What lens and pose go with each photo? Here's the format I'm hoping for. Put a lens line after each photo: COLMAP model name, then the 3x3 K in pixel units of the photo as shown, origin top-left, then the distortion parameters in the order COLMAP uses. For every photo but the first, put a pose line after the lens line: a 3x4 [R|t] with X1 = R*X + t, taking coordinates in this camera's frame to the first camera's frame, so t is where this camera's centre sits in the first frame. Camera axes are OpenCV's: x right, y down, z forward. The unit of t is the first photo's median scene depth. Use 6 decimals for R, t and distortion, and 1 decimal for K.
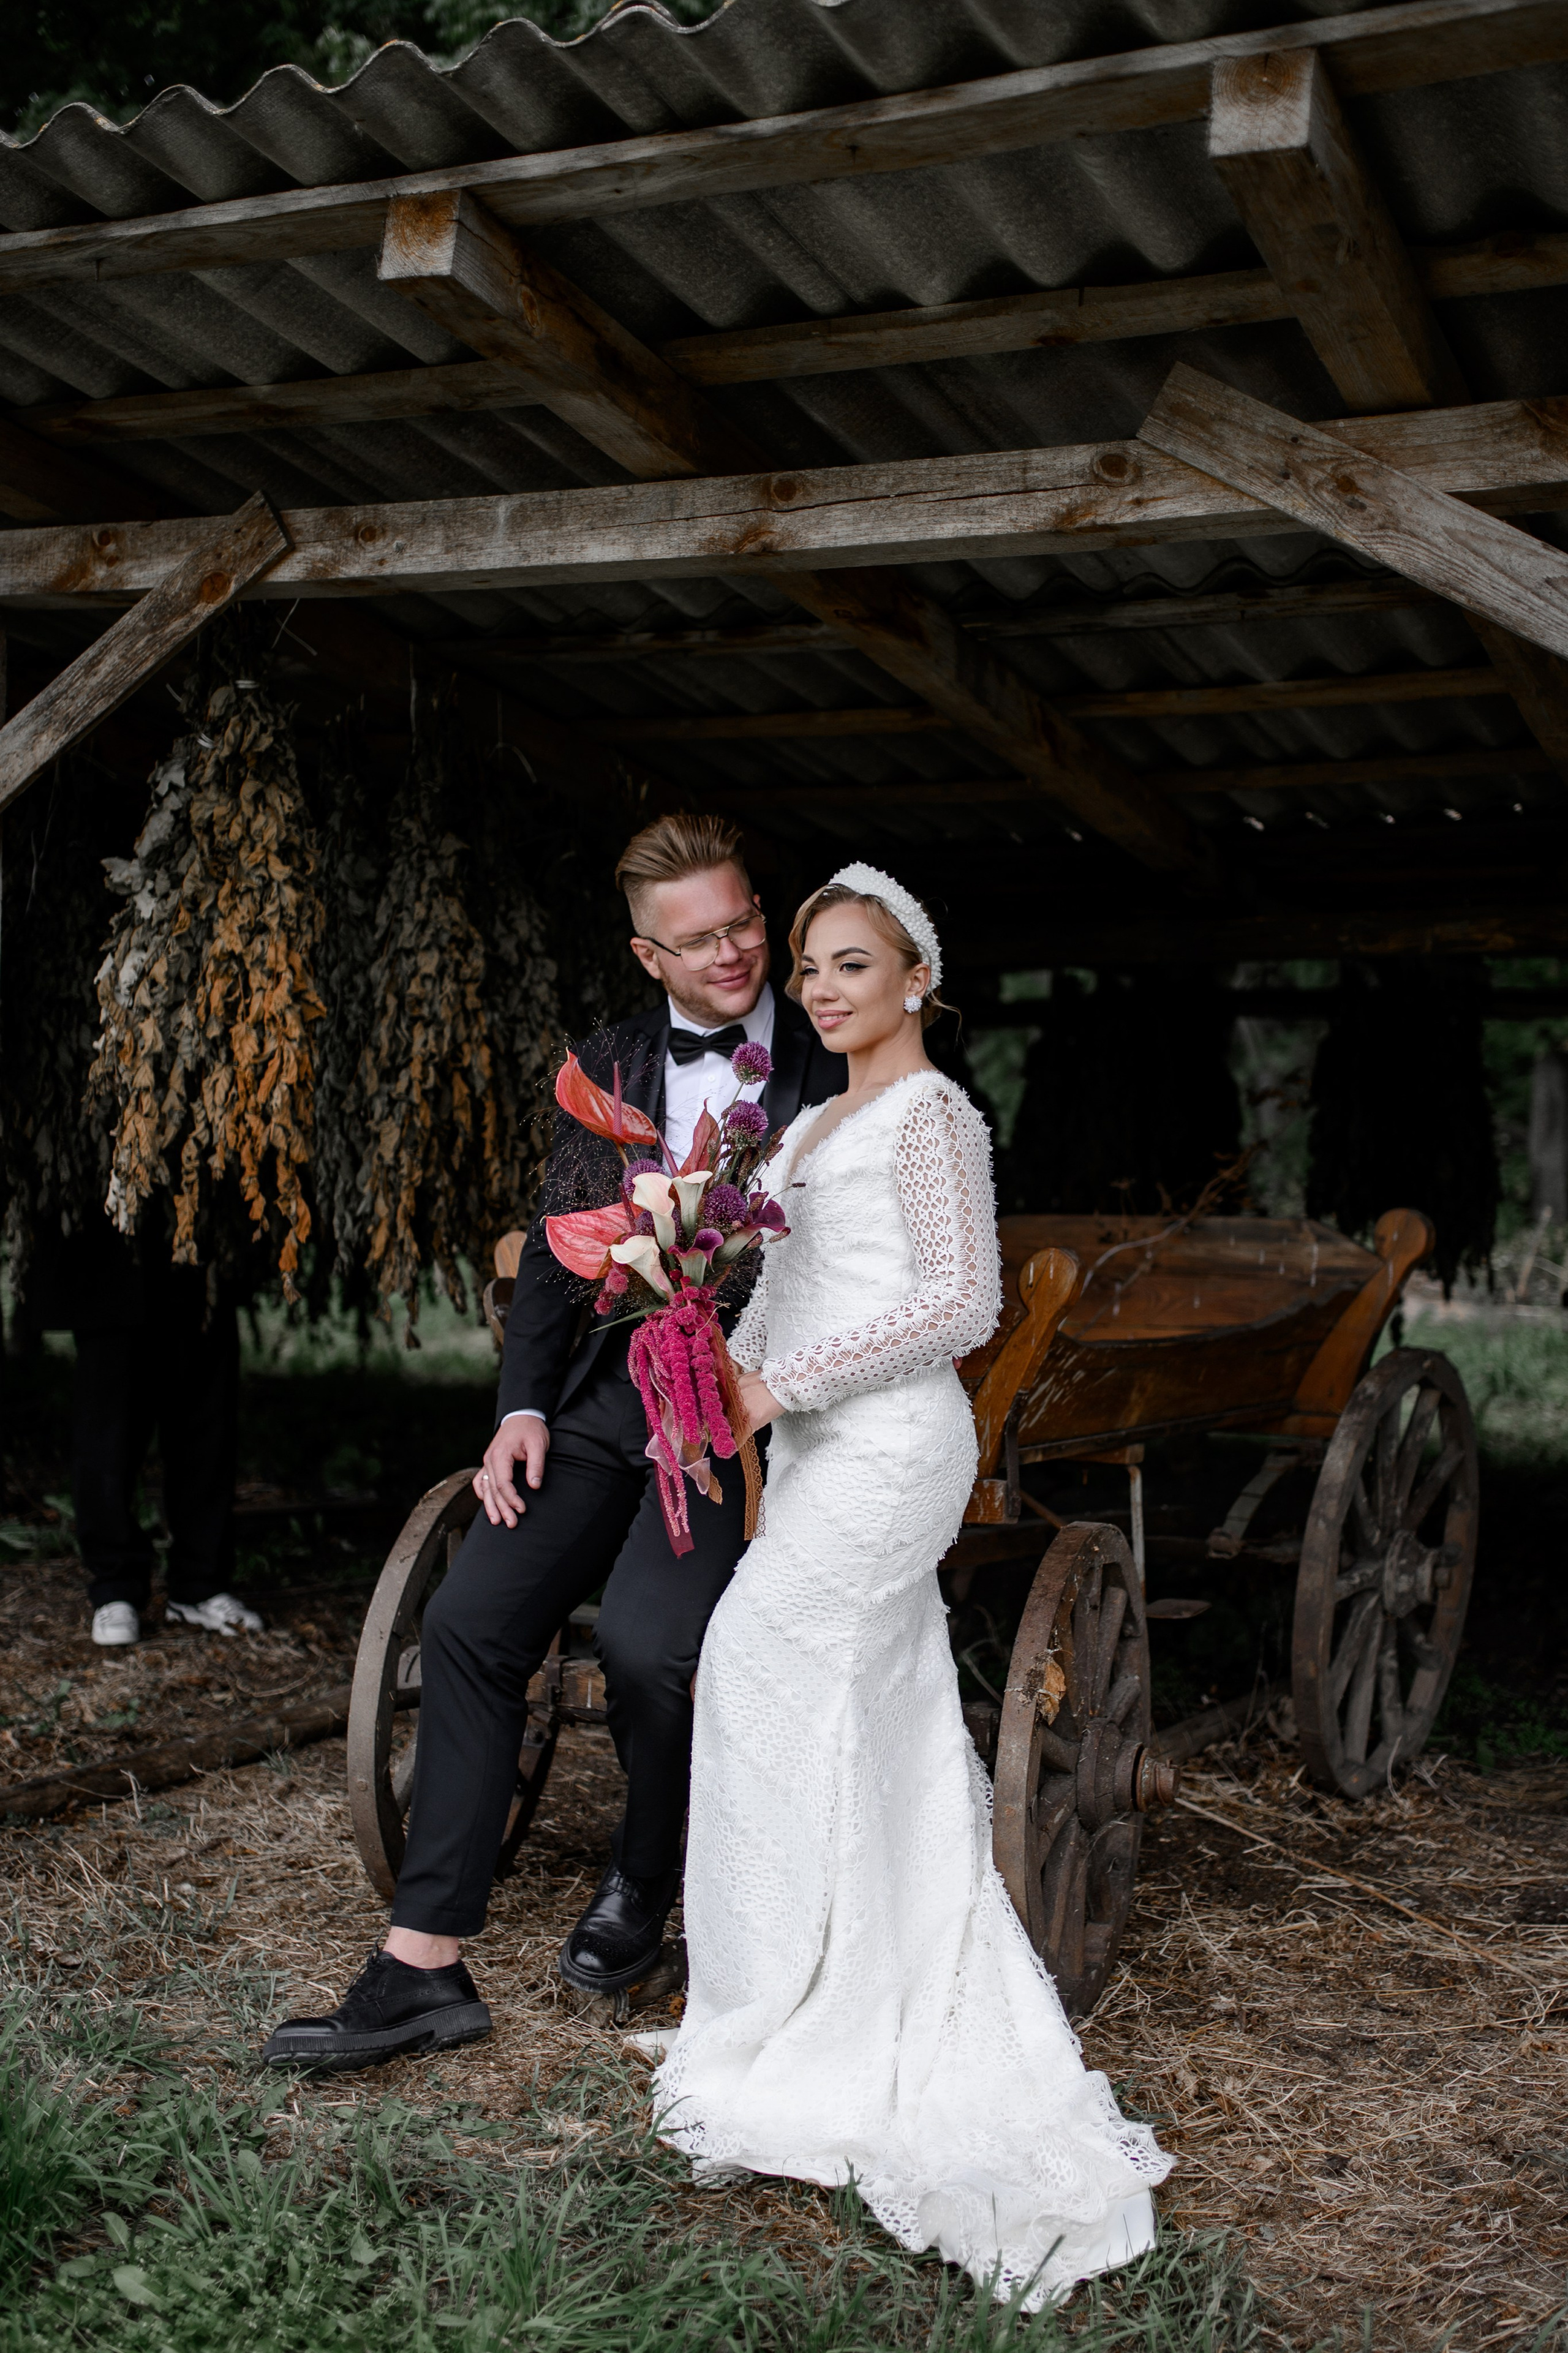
lens RADIAL K [[2388.4, 0, 796.8], [0, 2388.4, 1179.8], [0, 0, 1]] dist [-0.016549, 0.000000]
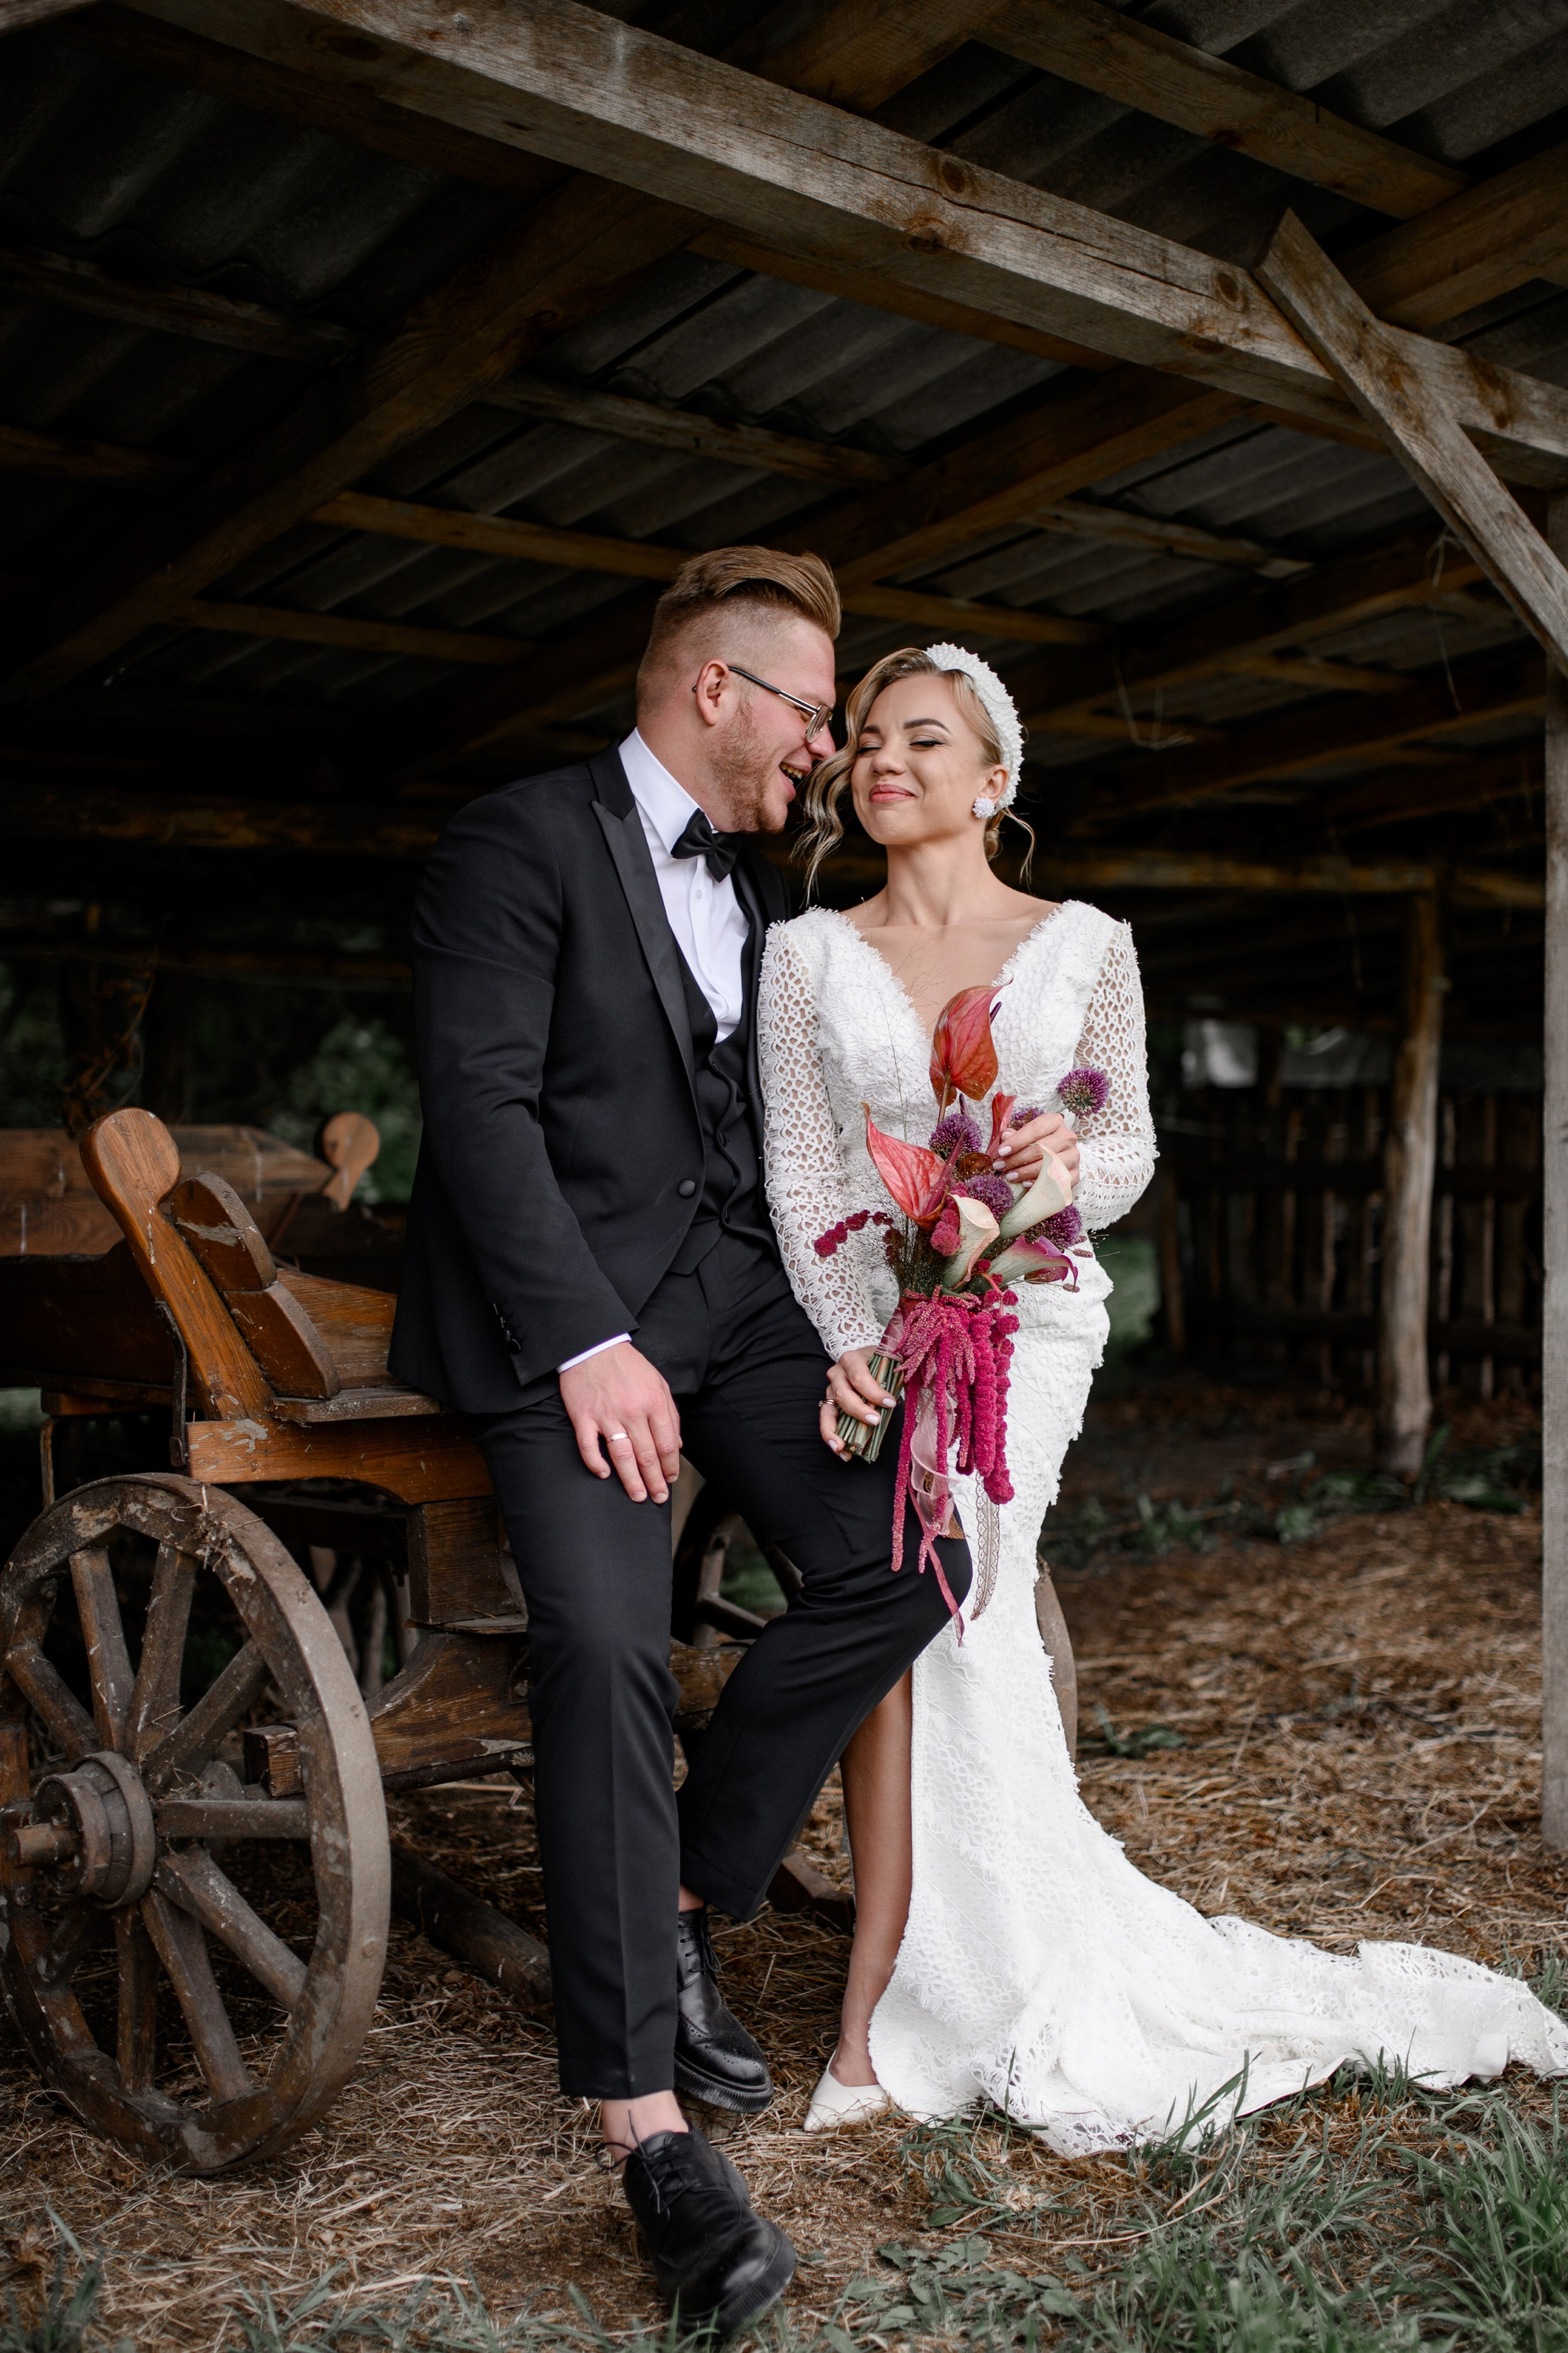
lens RADIAL K [[2388.4, 0, 768.8], [0, 2388.4, 1176.9], [0, 0, 1]] dist [-0.016549, 0.000000]
pose [[0.402546, -0.025108, 0.915055, -0.766082], [0.035548, 0.999299, 0.011781, 0.047340], [-0.914709, 0.027786, 0.403156, 0.694365]]
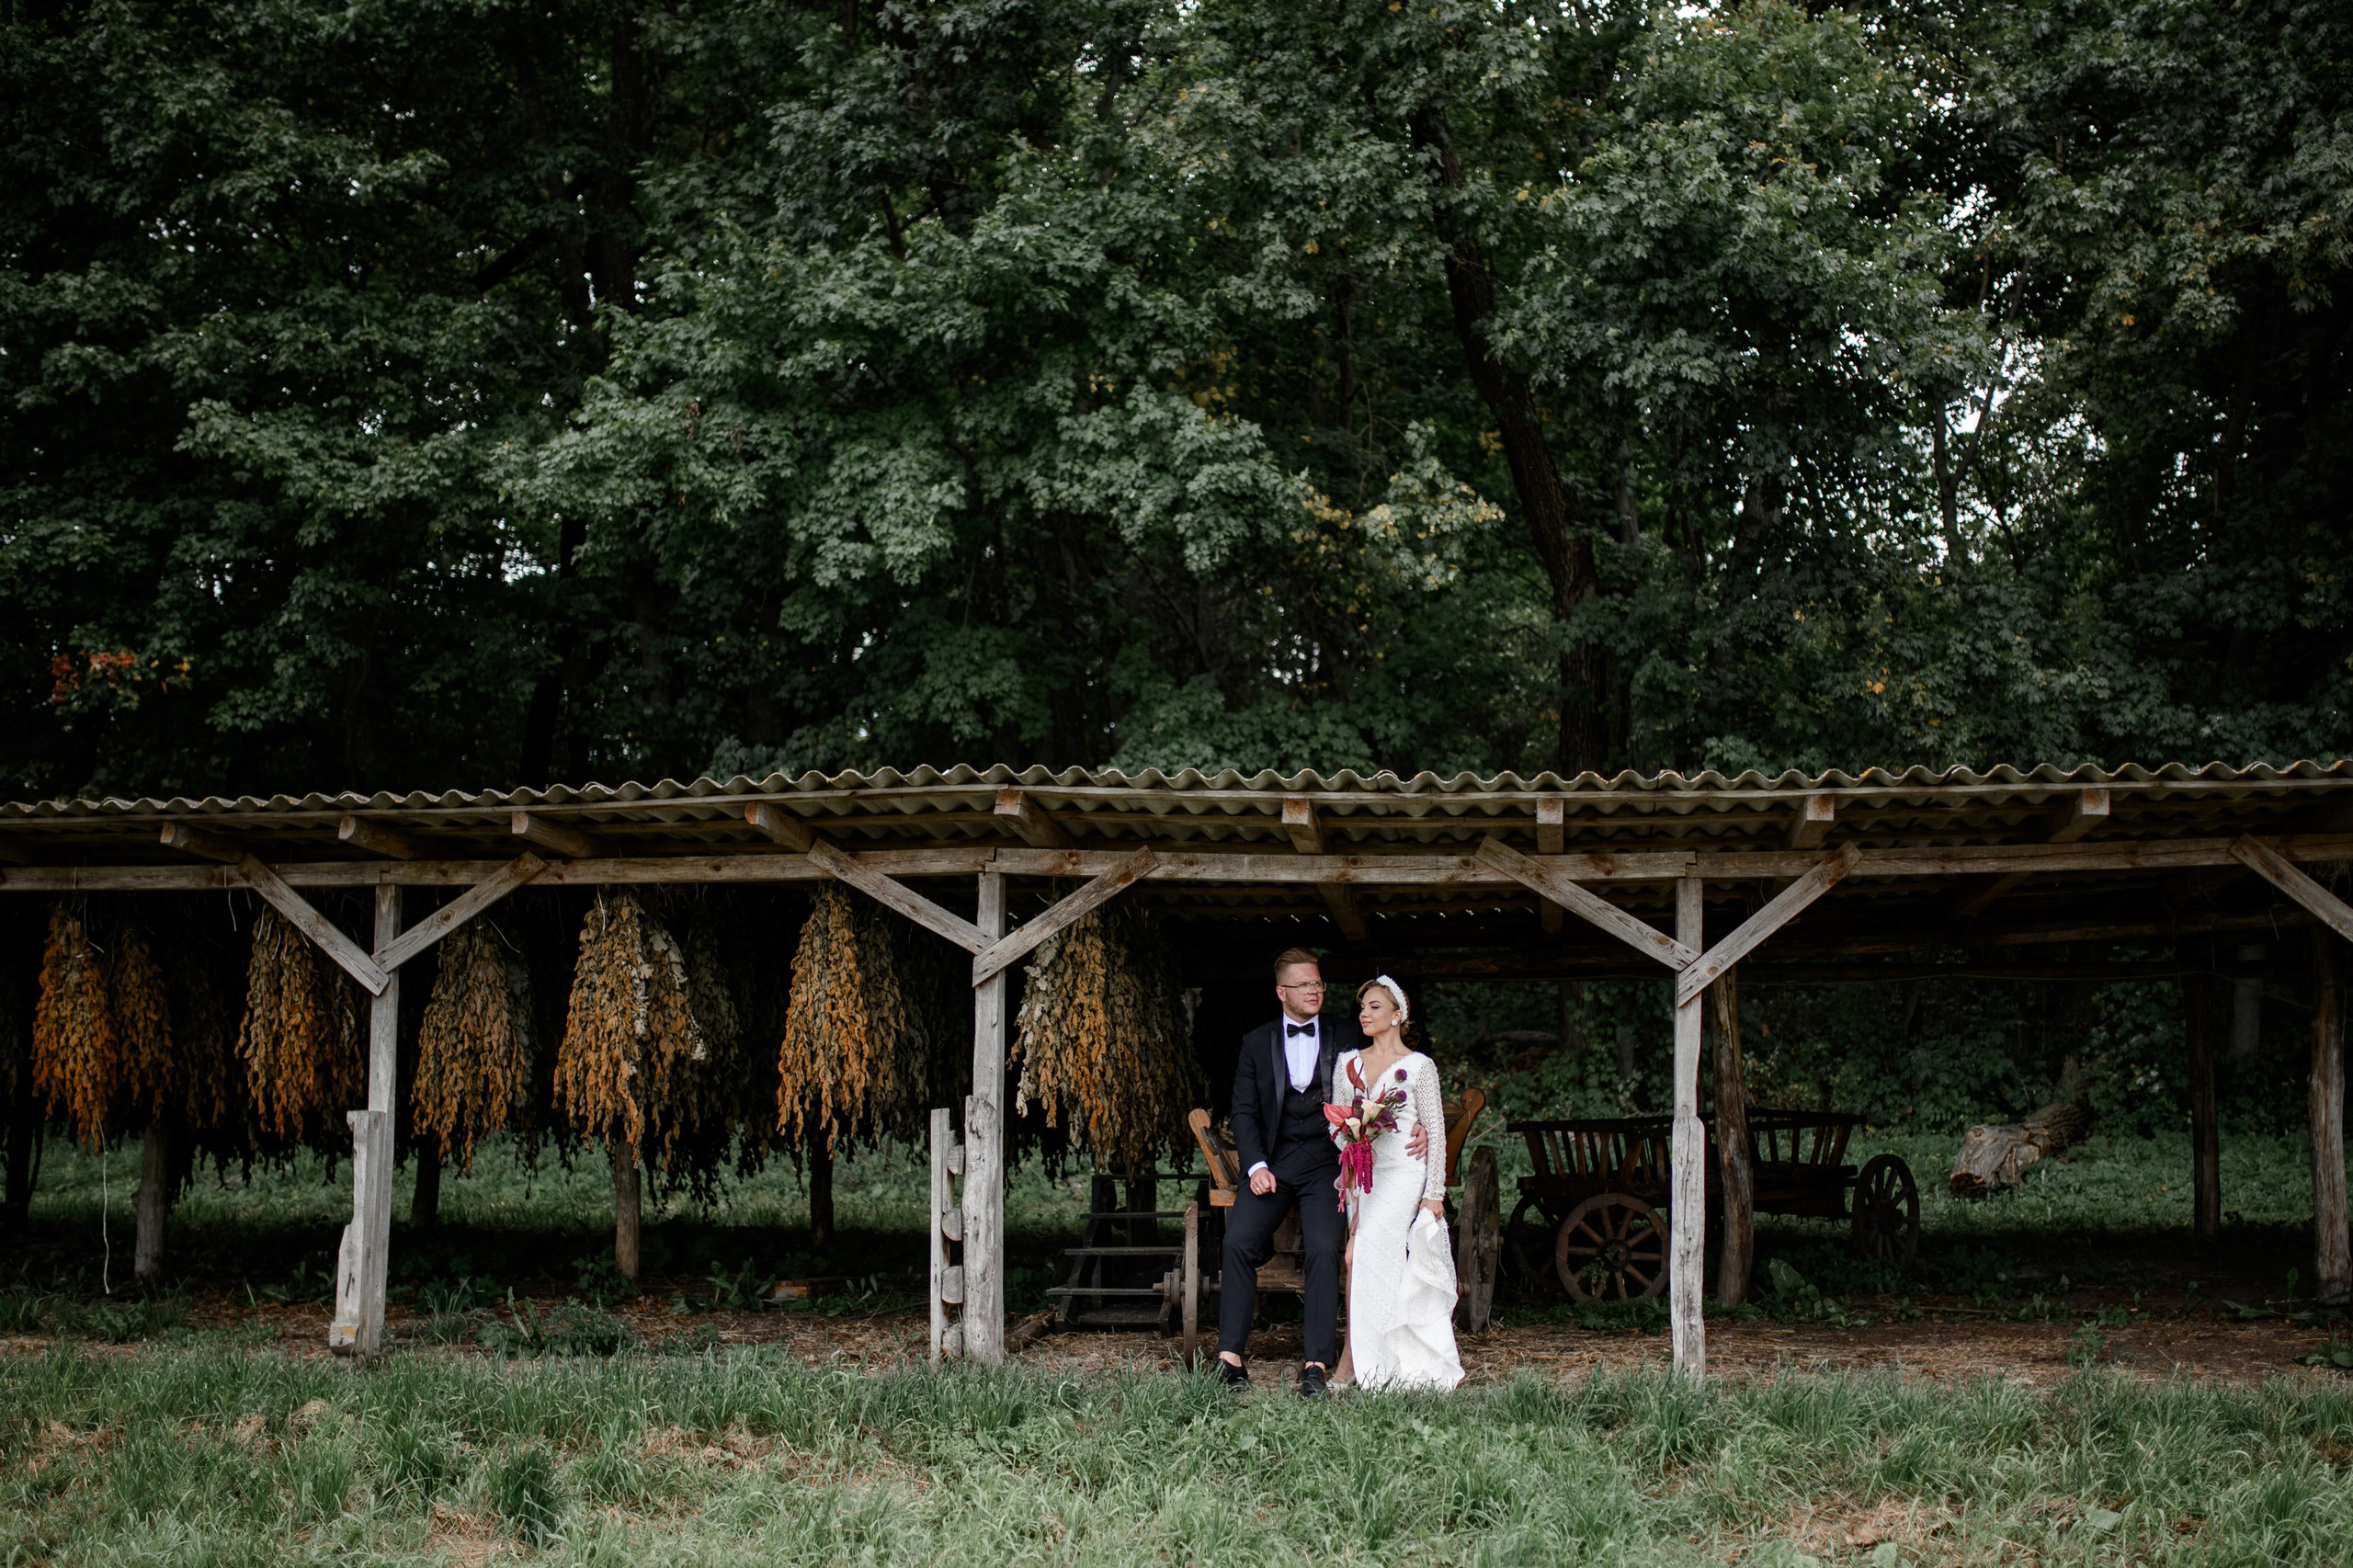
lens RADIAL K [[2388.3, 0, 1175.9], [0, 2388.3, 790.4], [0, 0, 1]] dist [-0.016549, 0.000000]
pose [[0.955802, -0.000490, 0.294010, -1.091806], [0.036579, 0.992427, -0.117261, -0.021759], [-0.291726, 0.122832, 0.948582, -1.818574]]
